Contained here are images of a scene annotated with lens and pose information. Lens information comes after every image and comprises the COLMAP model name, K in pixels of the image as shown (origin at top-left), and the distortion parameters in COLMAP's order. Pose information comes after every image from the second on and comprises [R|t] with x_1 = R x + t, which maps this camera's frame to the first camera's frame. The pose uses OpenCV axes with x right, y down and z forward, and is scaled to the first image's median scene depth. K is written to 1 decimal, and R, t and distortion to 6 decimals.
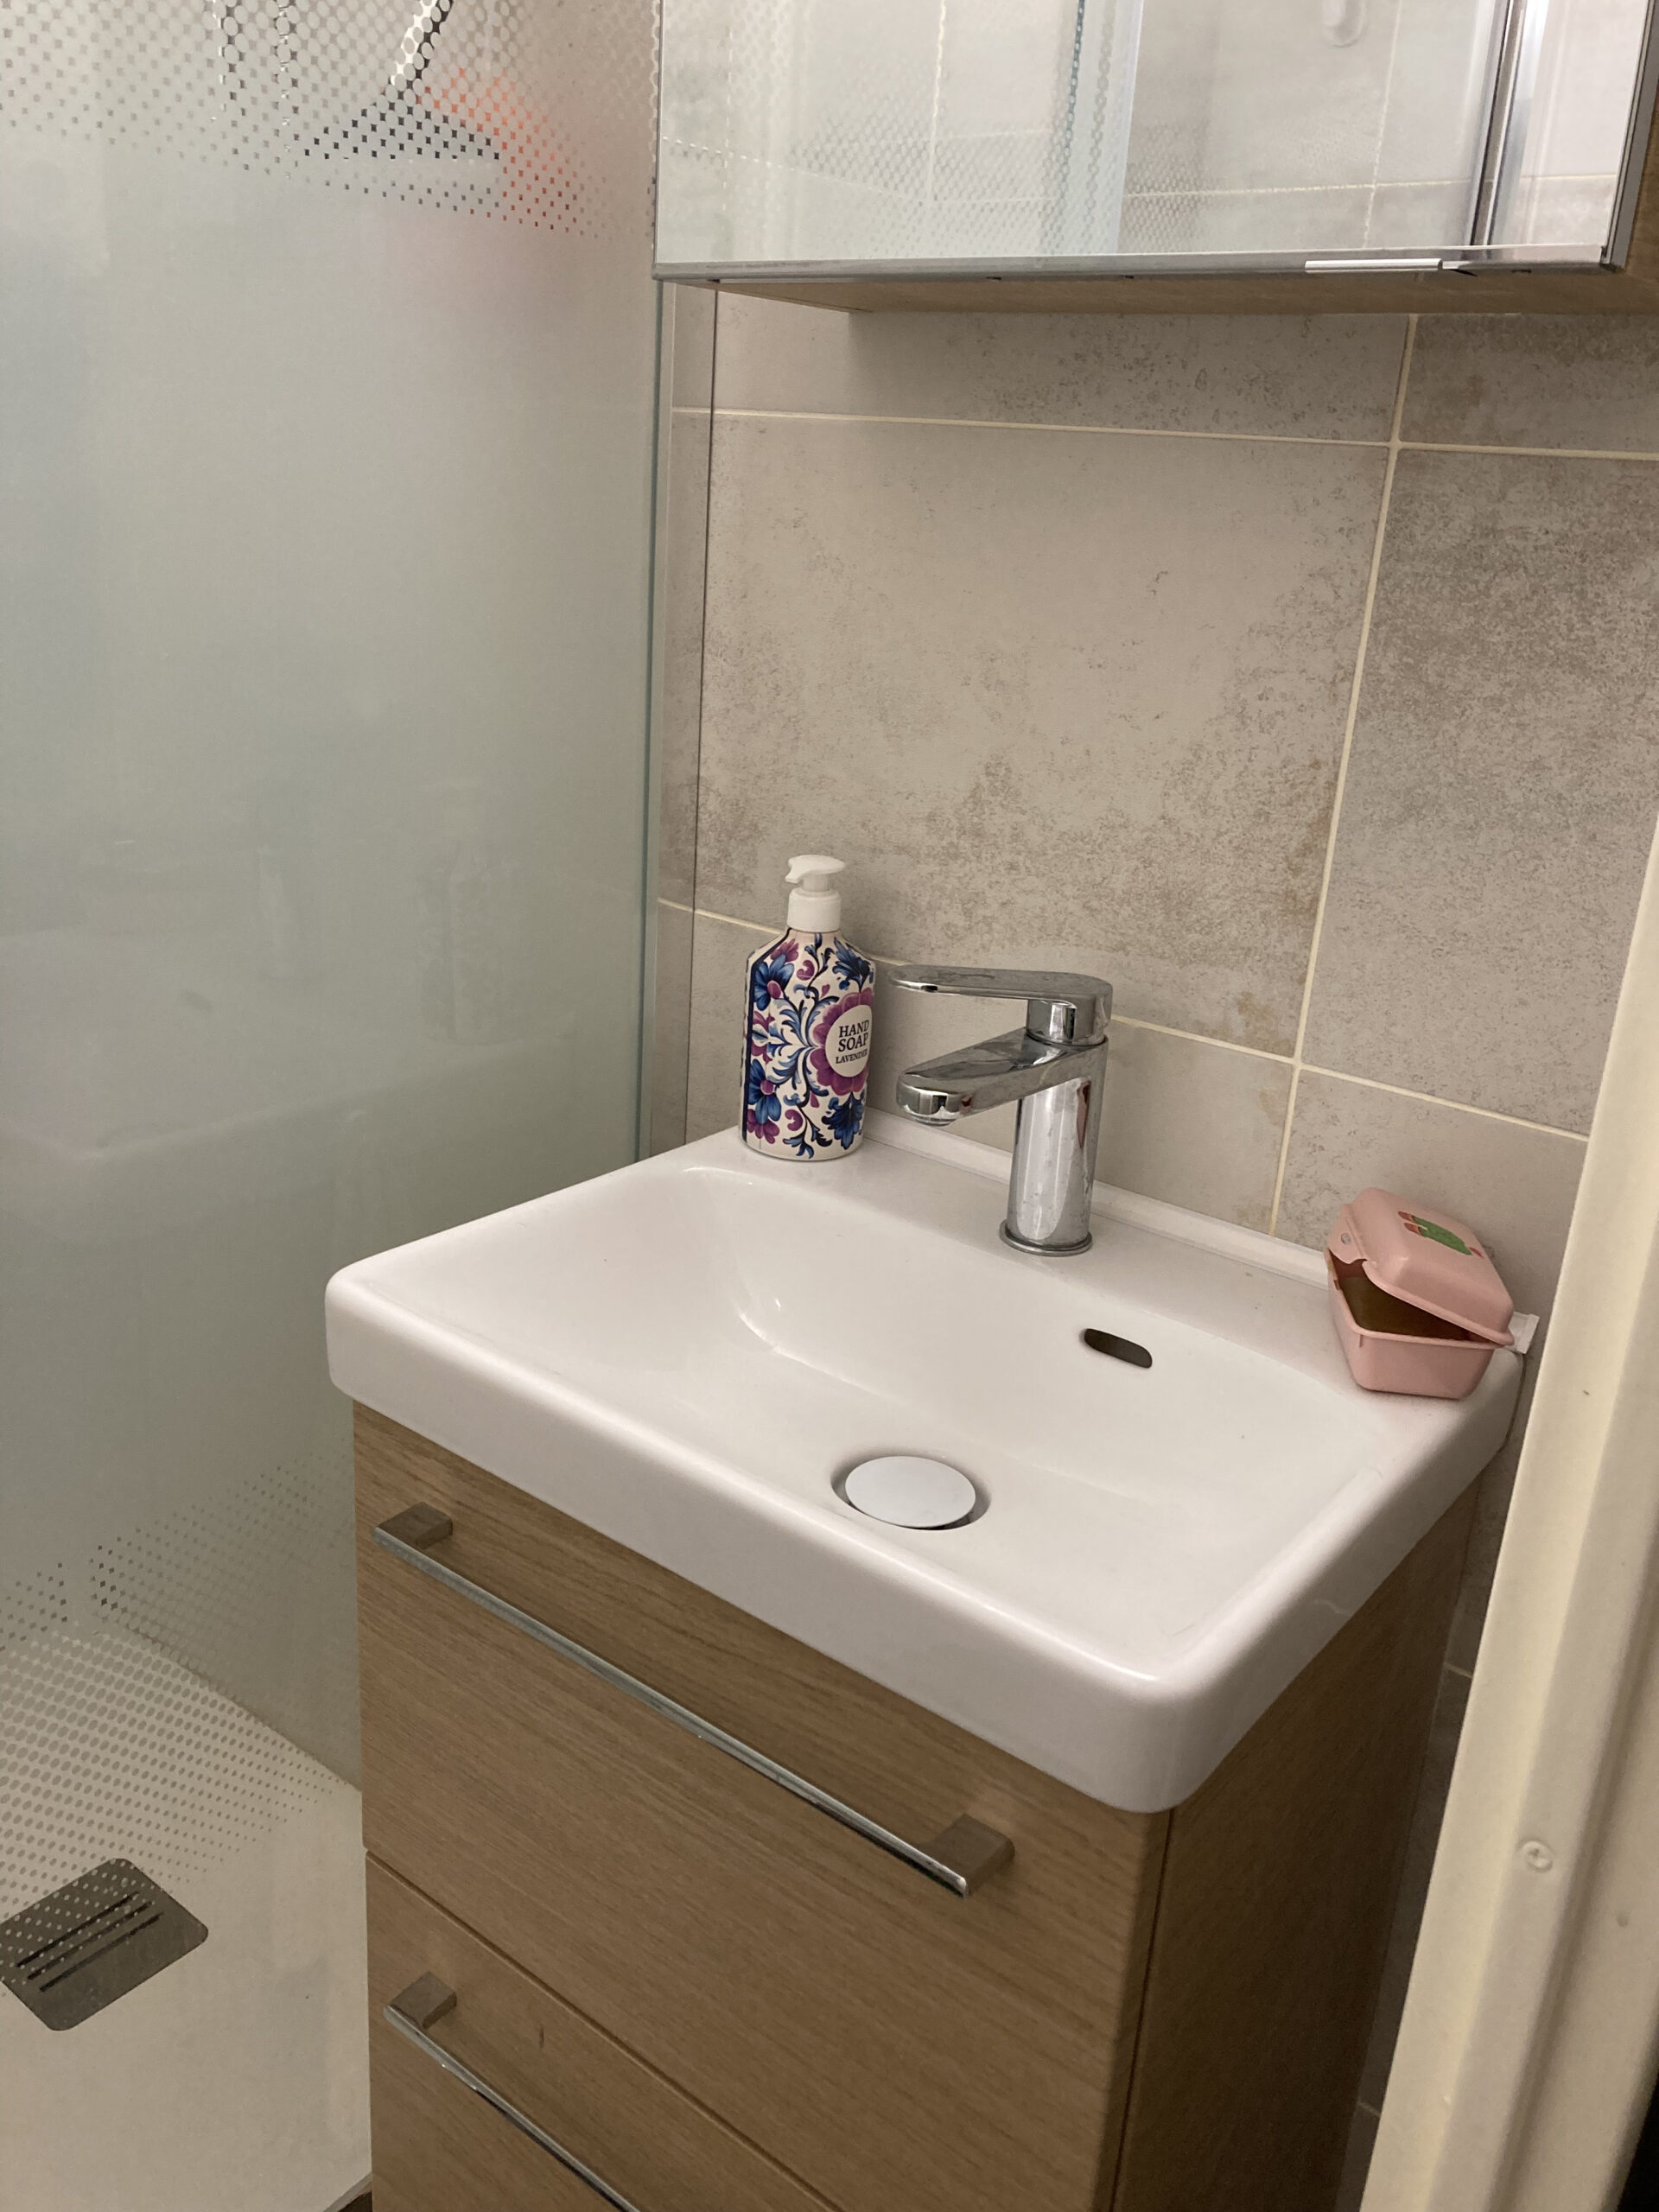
lens RADIAL K [[1840.1, 0, 829.5], [0, 1840.1, 1106.0], [0, 0, 1]] dist [0.062794, -0.102182]
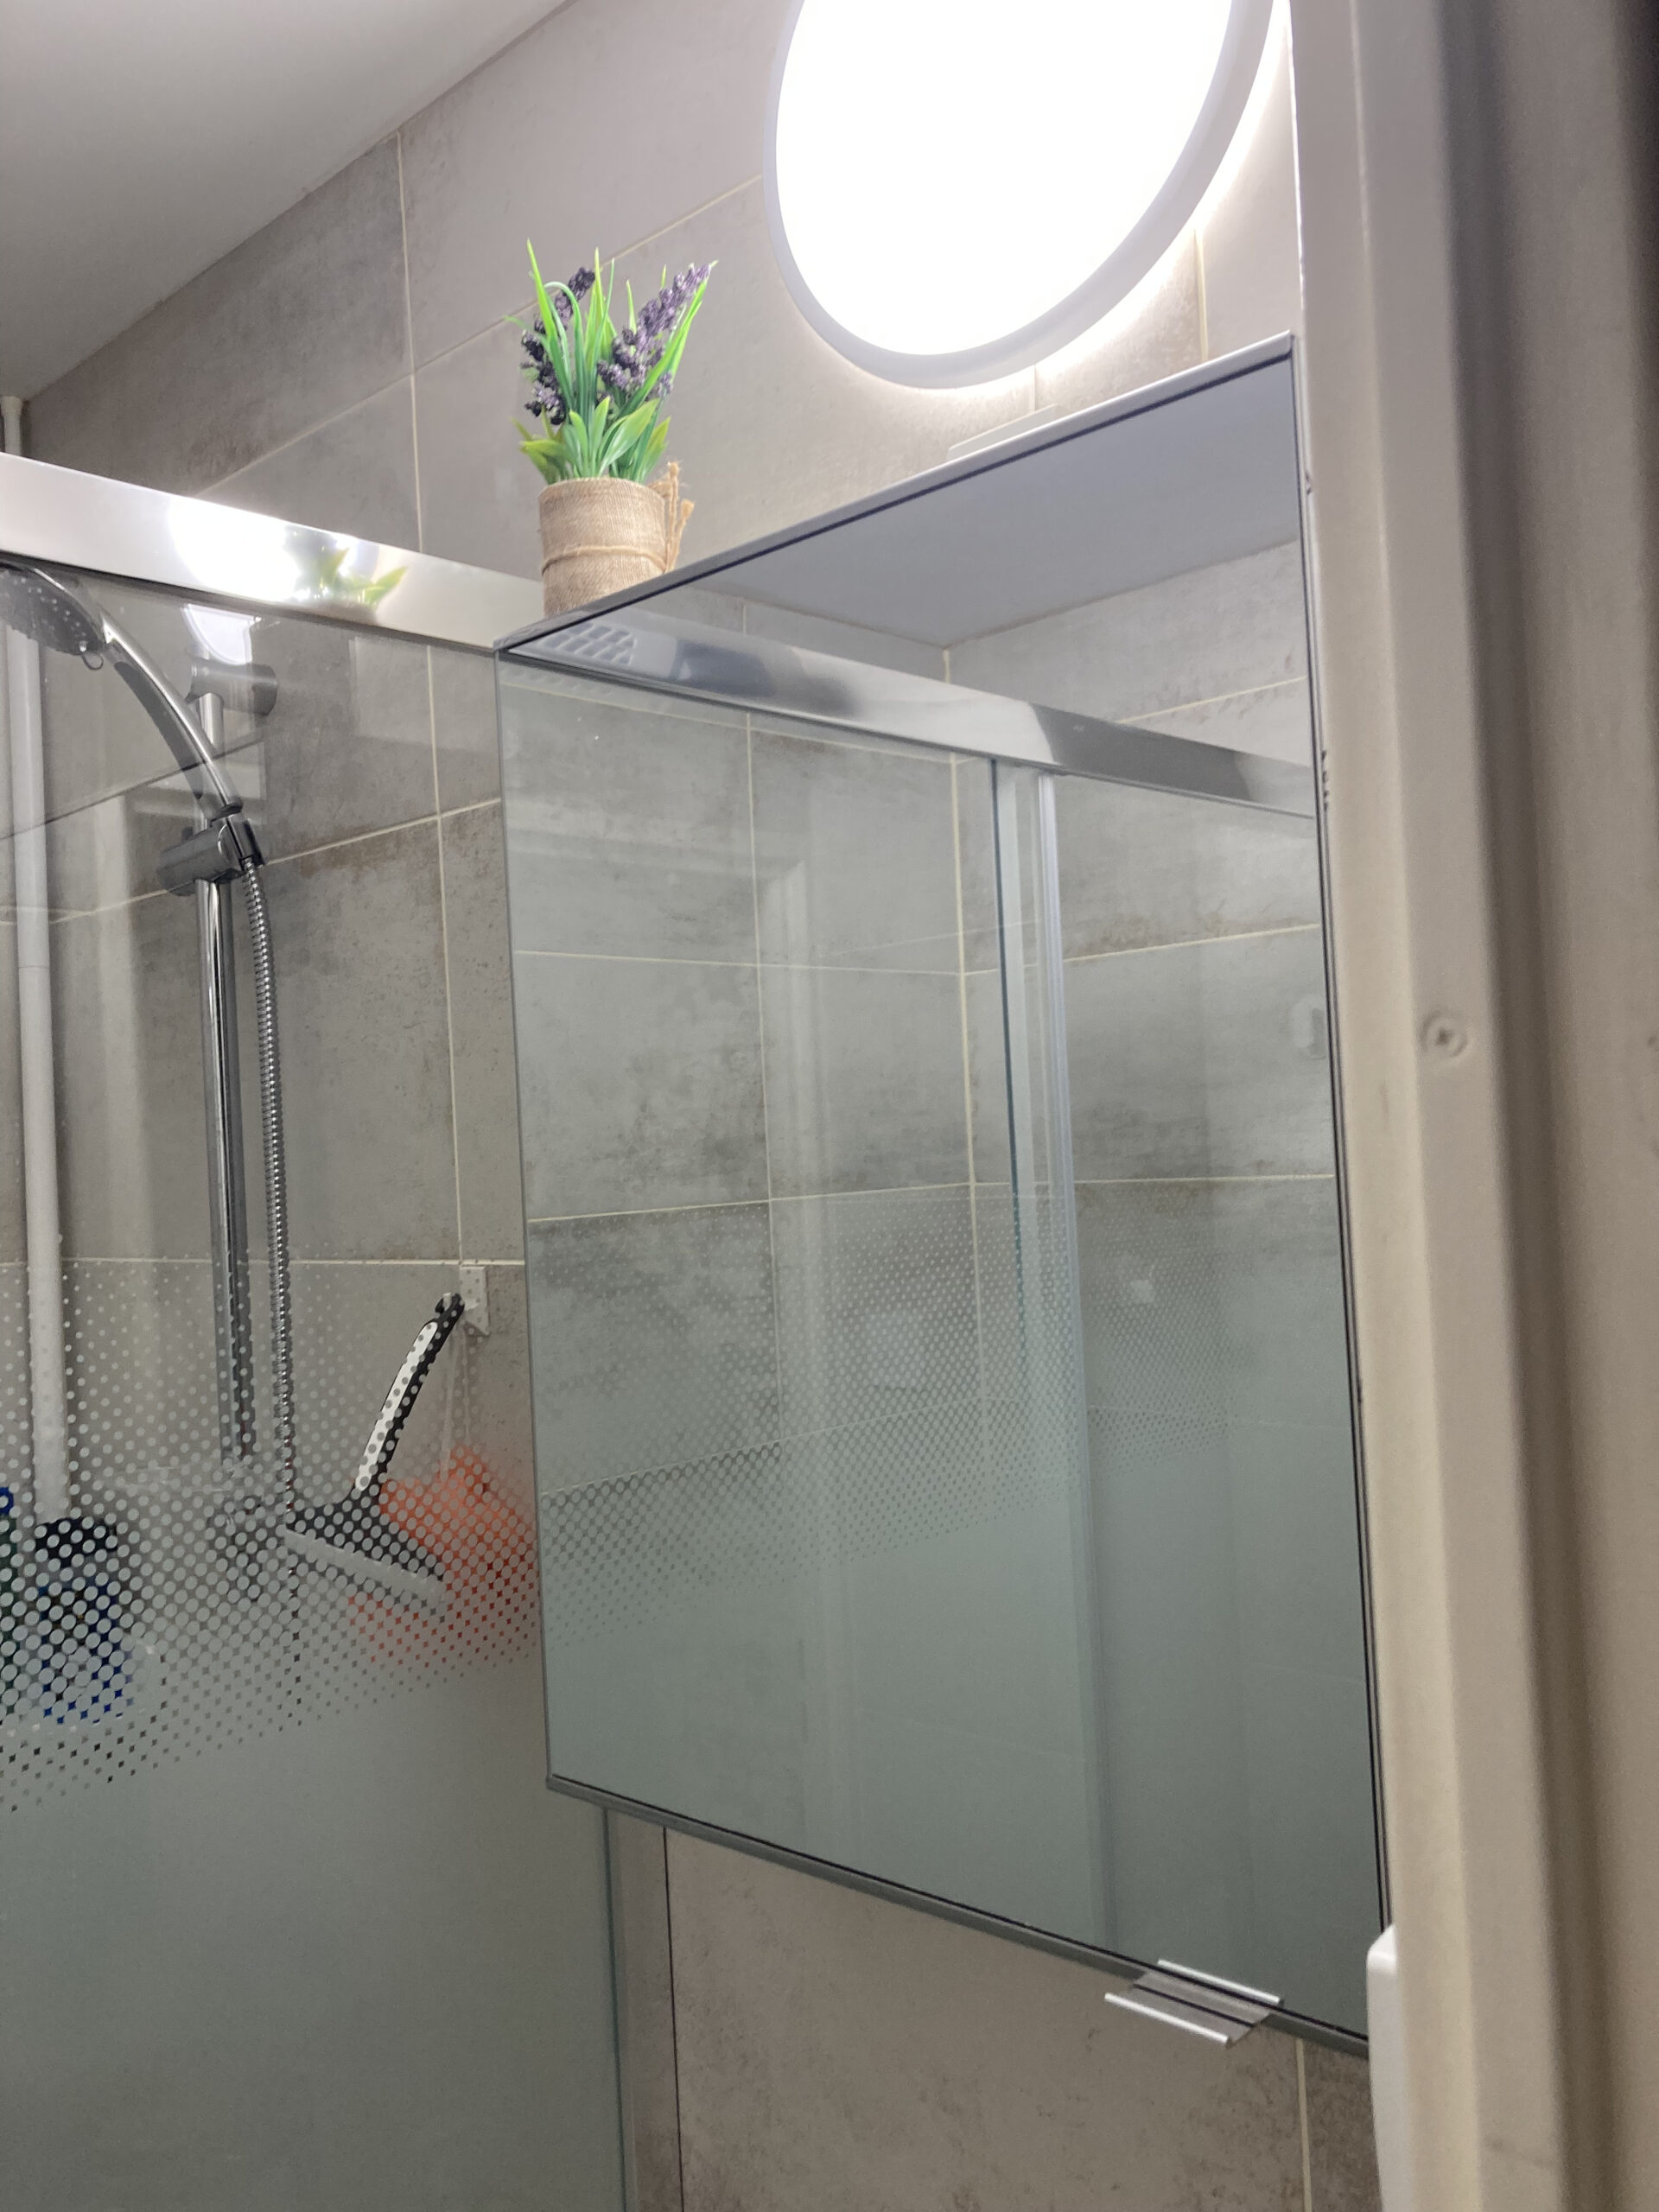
lens RADIAL K [[1840.1, 0, 829.5], [0, 1840.1, 1106.0], [0, 0, 1]] dist [0.062794, -0.102182]
pose [[0.989703, -0.116091, -0.083728, 0.156921], [0.077989, 0.927871, -0.364655, -0.340525], [0.120022, 0.354370, 0.927371, -0.053879]]
